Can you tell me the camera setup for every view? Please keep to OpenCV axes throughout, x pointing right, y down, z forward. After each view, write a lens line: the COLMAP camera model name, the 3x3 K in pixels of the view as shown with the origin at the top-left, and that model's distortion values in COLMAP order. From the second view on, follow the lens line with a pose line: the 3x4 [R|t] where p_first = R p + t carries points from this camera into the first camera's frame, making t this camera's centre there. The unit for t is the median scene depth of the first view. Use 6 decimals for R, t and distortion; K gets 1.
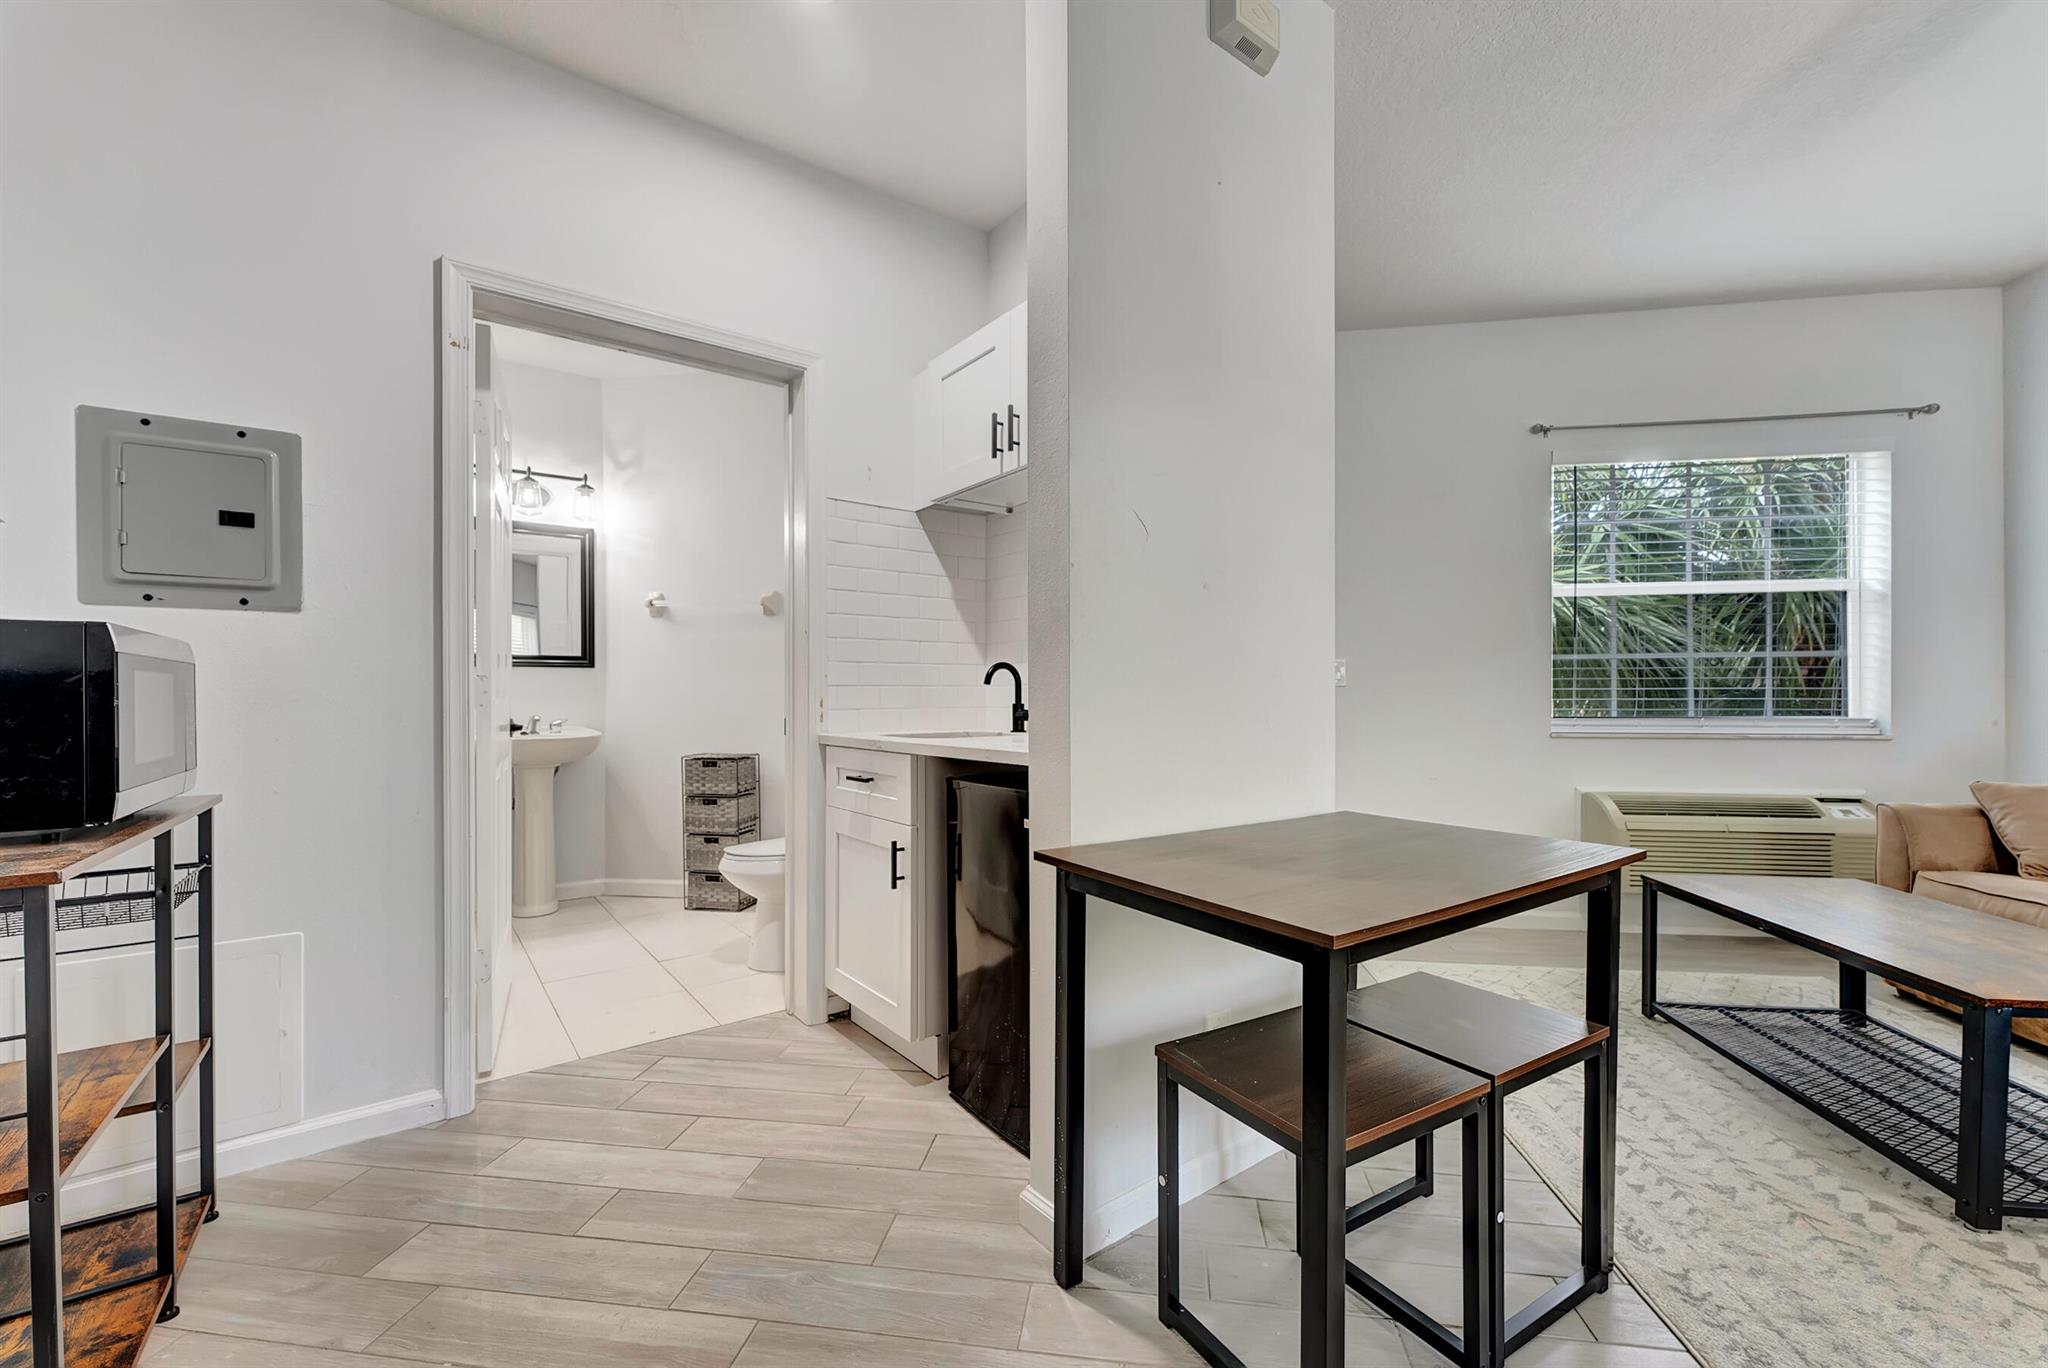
lens RADIAL K [[838.5, 0, 1028.2], [0, 838.5, 694.3], [0, 0, 1]] dist [0.000528, 0.000278]
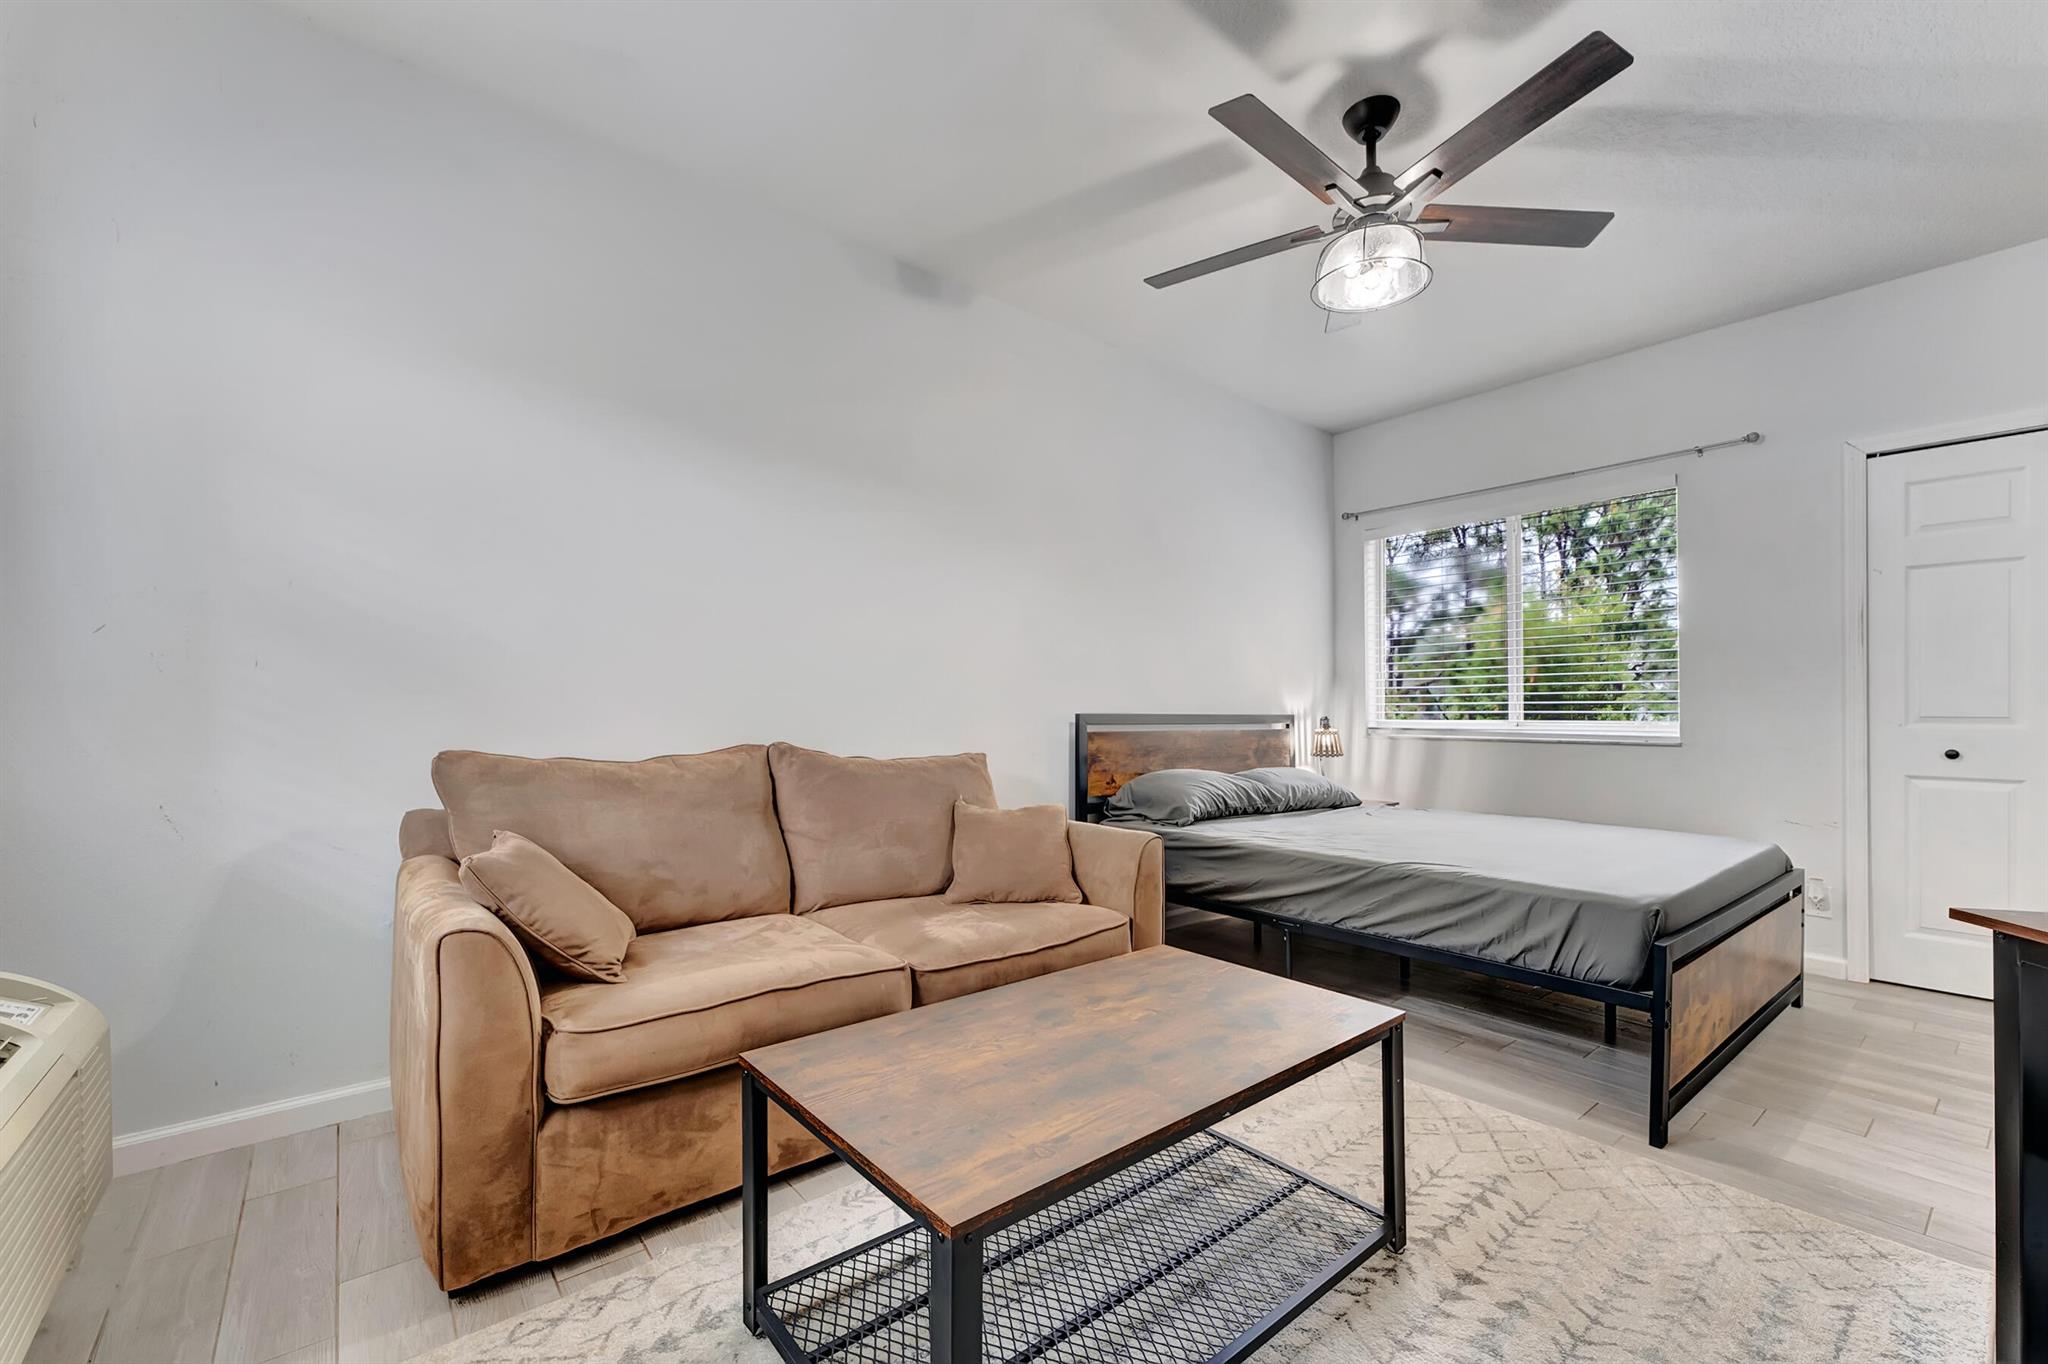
lens RADIAL K [[838.5, 0, 1028.2], [0, 838.5, 692.3], [0, 0, 1]] dist [0.000528, 0.000278]
pose [[-0.723580, 0.018077, 0.690003, 0.353257], [0.002091, 0.999710, -0.023999, 0.002799], [-0.690237, -0.015923, -0.723408, 0.952838]]
